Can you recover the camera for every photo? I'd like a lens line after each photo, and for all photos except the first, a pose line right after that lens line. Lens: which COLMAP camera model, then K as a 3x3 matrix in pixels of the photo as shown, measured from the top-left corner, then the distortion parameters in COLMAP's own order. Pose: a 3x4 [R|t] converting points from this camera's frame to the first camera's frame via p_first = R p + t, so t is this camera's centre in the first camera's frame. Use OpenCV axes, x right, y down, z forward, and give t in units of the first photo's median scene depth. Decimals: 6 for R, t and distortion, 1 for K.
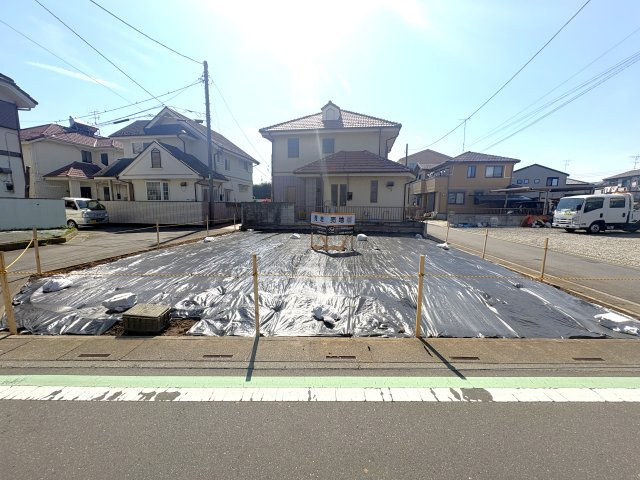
lens RADIAL K [[252.4, 0, 319.7], [0, 252.4, 237.5], [0, 0, 1]] dist [0.000470, 0.000398]
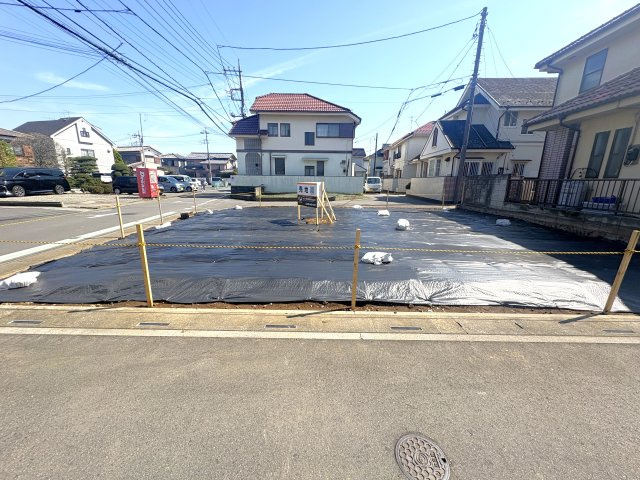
lens RADIAL K [[254.1, 0, 320.0], [0, 254.1, 240.0], [0, 0, 1]] dist [-0.000784, 0.000224]
pose [[0.099813, 0.219316, -0.970535, 0.505735], [-0.136087, 0.969249, 0.205030, -0.042482], [0.985656, 0.111613, 0.126590, 0.448764]]
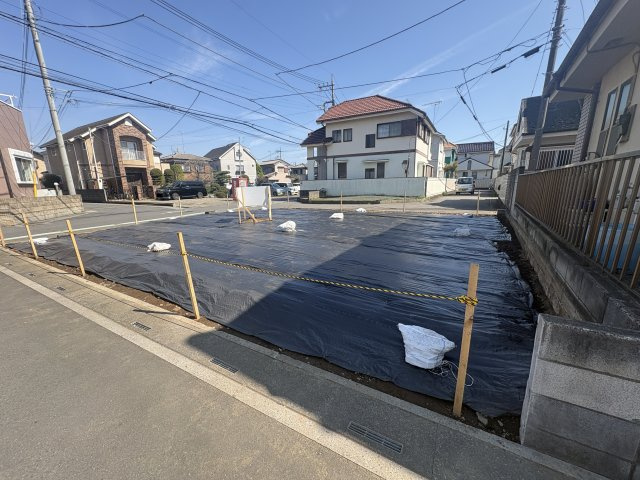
lens RADIAL K [[254.1, 0, 320.0], [0, 254.1, 240.0], [0, 0, 1]] dist [-0.000784, 0.000224]
pose [[-0.397745, 0.194951, -0.896545, 0.473281], [-0.099252, 0.962288, 0.253278, -0.089584], [0.912112, 0.189724, -0.363396, 0.829647]]
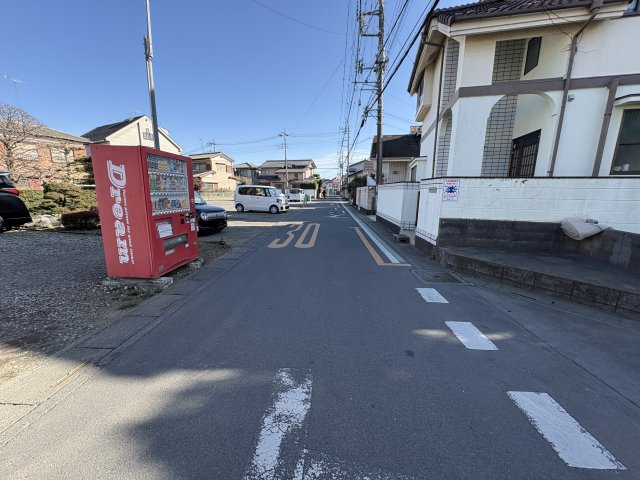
lens RADIAL K [[254.1, 0, 320.0], [0, 254.1, 240.0], [0, 0, 1]] dist [-0.000784, 0.000224]
pose [[-0.129509, 0.178982, -0.975291, -0.484345], [-0.131717, 0.971753, 0.195823, -0.001499], [0.982791, 0.153823, -0.102276, 0.014518]]
